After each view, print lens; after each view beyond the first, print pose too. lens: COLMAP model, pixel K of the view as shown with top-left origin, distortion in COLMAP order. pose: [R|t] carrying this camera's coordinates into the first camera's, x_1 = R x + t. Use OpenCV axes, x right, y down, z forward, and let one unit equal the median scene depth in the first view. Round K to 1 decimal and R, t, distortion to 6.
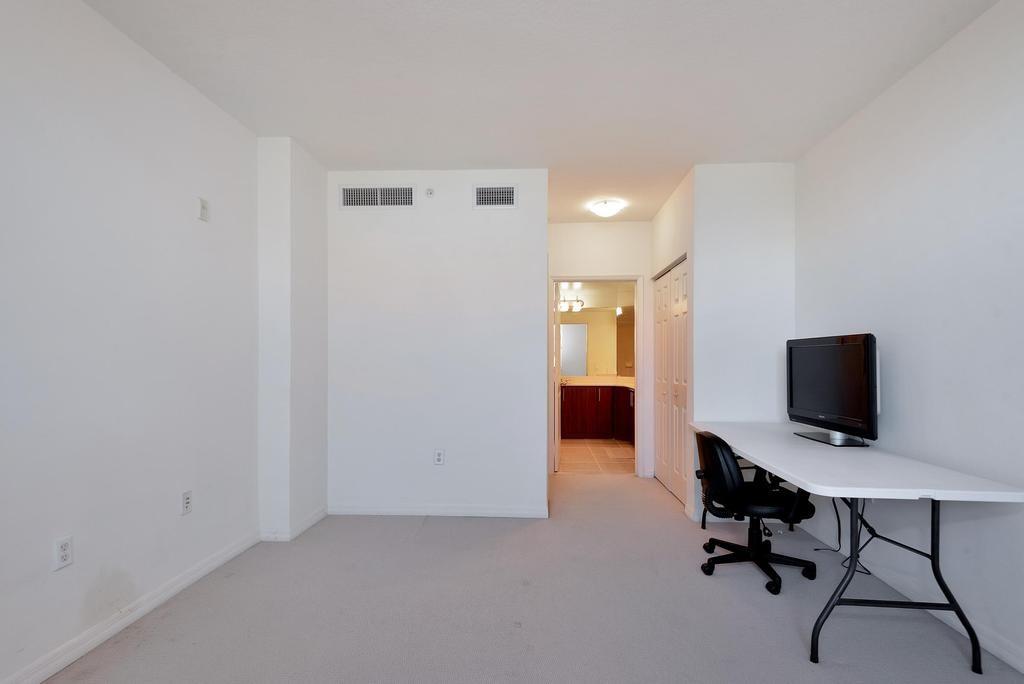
lens RADIAL K [[472.2, 0, 517.1], [0, 472.2, 355.3], [0, 0, 1]] dist [0.033608, -0.022429]
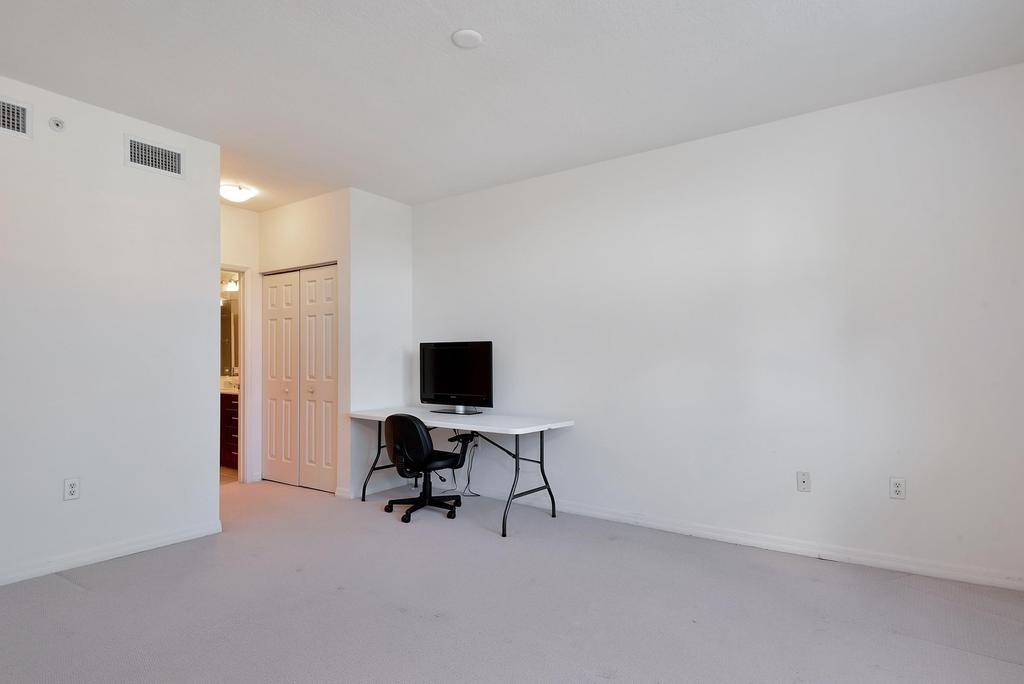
lens RADIAL K [[535.5, 0, 512.0], [0, 535.5, 342.0], [0, 0, 1]] dist [0.003173, -0.000792]
pose [[0.542830, 0.026531, 0.839423, -0.505119], [-0.006978, 0.999609, -0.027081, 0.005716], [-0.839813, 0.008843, 0.542803, -0.022881]]
